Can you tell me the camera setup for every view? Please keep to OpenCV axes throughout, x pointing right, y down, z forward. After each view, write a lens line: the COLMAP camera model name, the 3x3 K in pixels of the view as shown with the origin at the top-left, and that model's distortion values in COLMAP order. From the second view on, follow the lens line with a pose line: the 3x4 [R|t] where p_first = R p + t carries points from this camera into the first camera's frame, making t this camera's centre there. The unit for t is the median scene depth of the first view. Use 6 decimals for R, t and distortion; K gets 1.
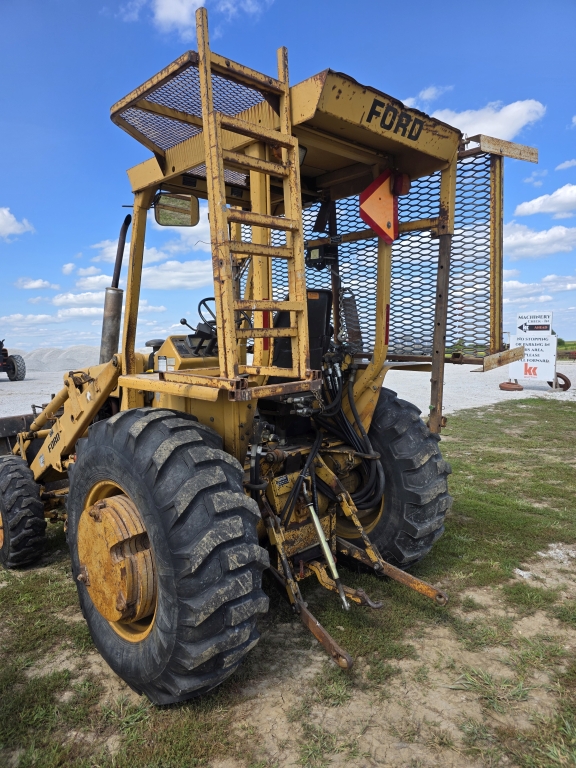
lens RADIAL K [[520.6, 0, 288.1], [0, 520.6, 383.3], [0, 0, 1]] dist [-0.033473, -0.003127]
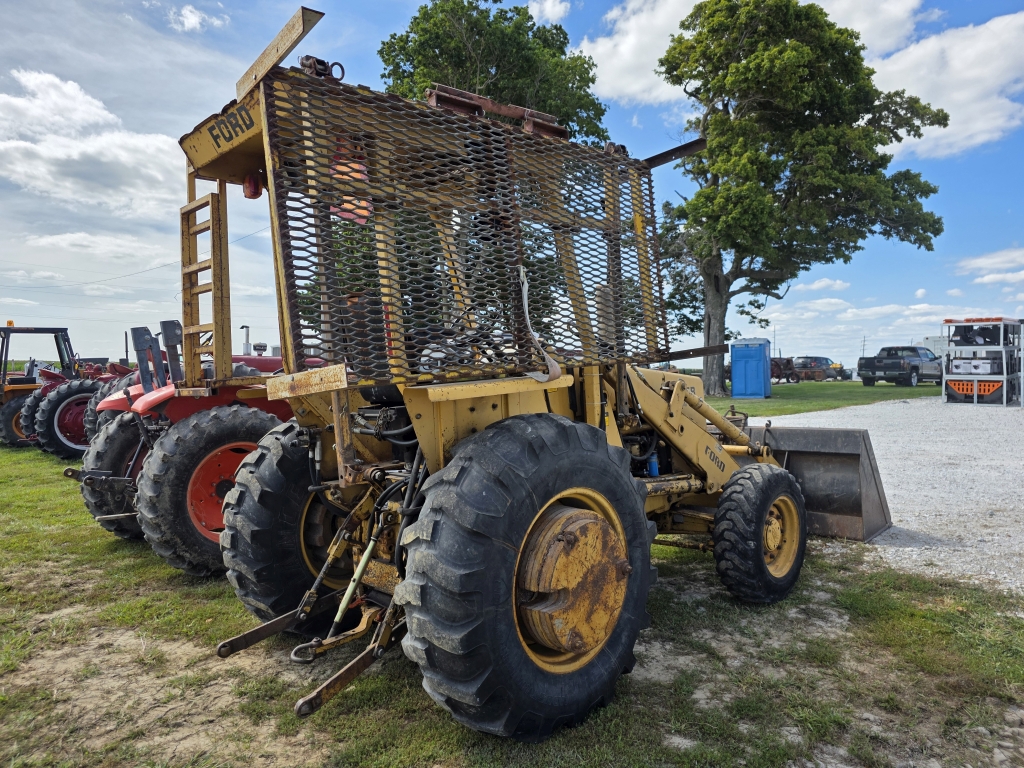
lens RADIAL K [[694.2, 0, 512.1], [0, 694.2, 383.7], [0, 0, 1]] dist [-0.033473, -0.003127]
pose [[0.021888, 0.058180, -0.998066, 1.551972], [-0.074787, 0.995604, 0.056396, -0.142701], [0.996959, 0.073408, 0.026142, 1.543401]]
